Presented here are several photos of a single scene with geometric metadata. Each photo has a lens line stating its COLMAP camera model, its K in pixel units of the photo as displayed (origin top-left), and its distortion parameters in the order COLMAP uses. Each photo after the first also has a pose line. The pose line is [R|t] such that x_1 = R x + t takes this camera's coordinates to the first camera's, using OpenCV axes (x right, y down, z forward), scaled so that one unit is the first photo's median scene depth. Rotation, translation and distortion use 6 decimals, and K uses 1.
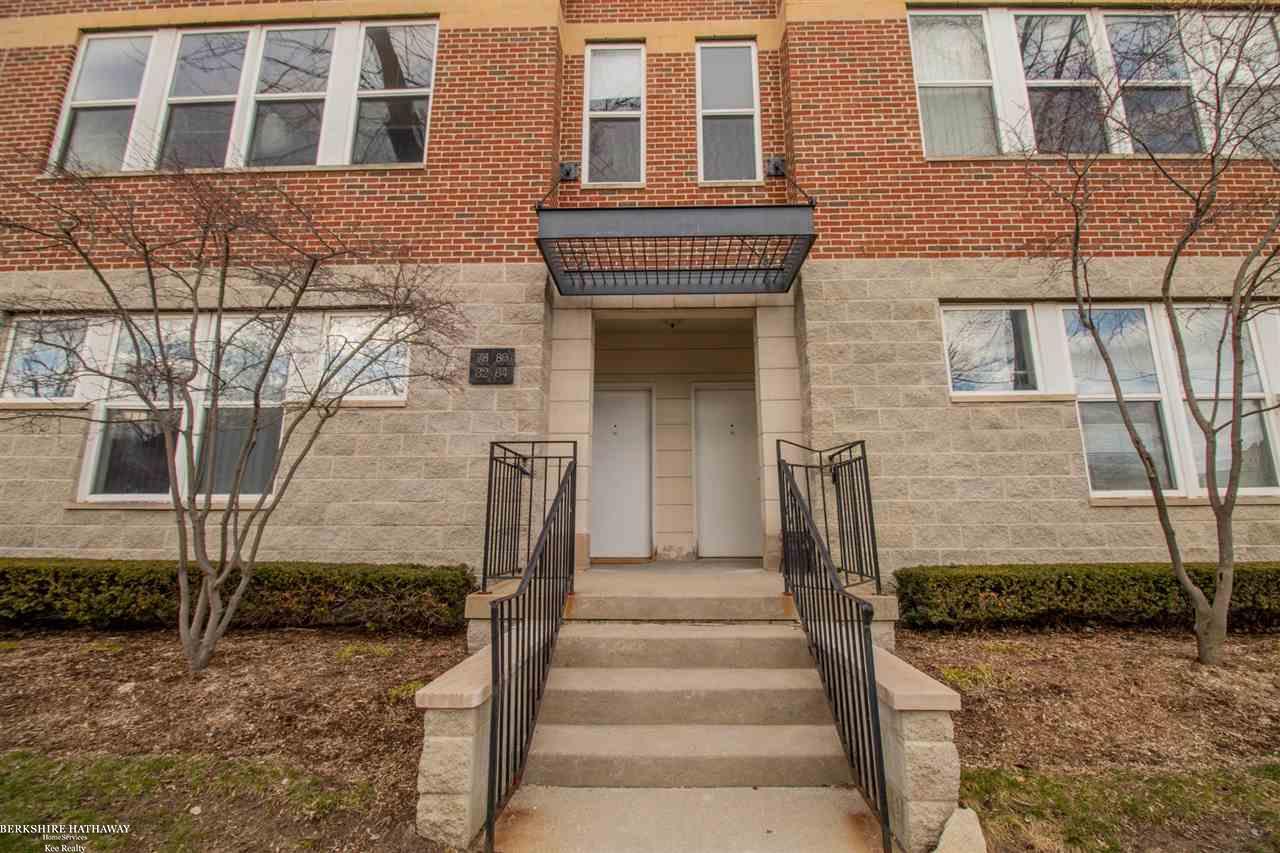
lens RADIAL K [[587.6, 0, 655.6], [0, 587.6, 398.3], [0, 0, 1]] dist [-0.000690, -0.012229]
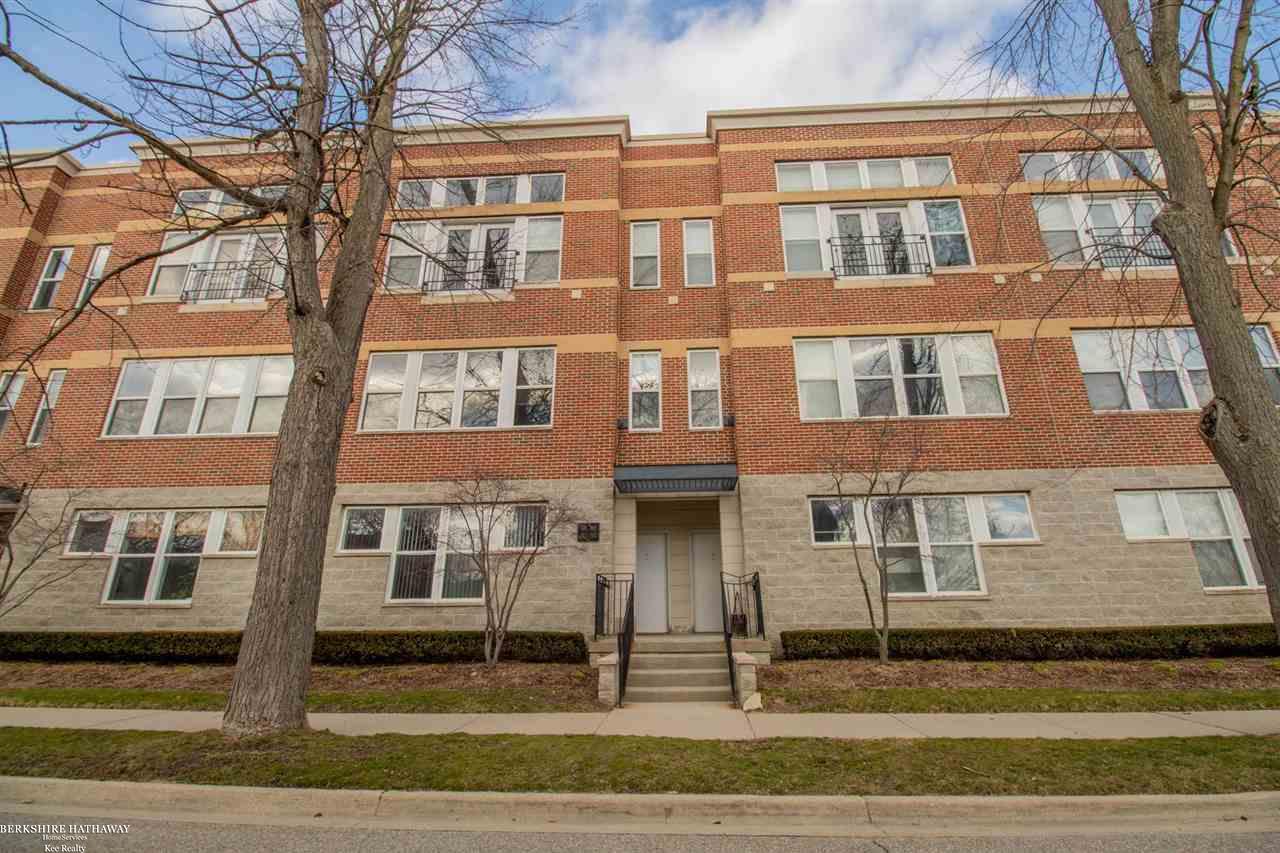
lens RADIAL K [[587.6, 0, 655.6], [0, 587.6, 398.3], [0, 0, 1]] dist [-0.000690, -0.012229]
pose [[0.999370, -0.018476, -0.030305, 0.025059], [0.013647, 0.988214, -0.152466, -0.189797], [0.032765, 0.151957, 0.987844, -1.033686]]
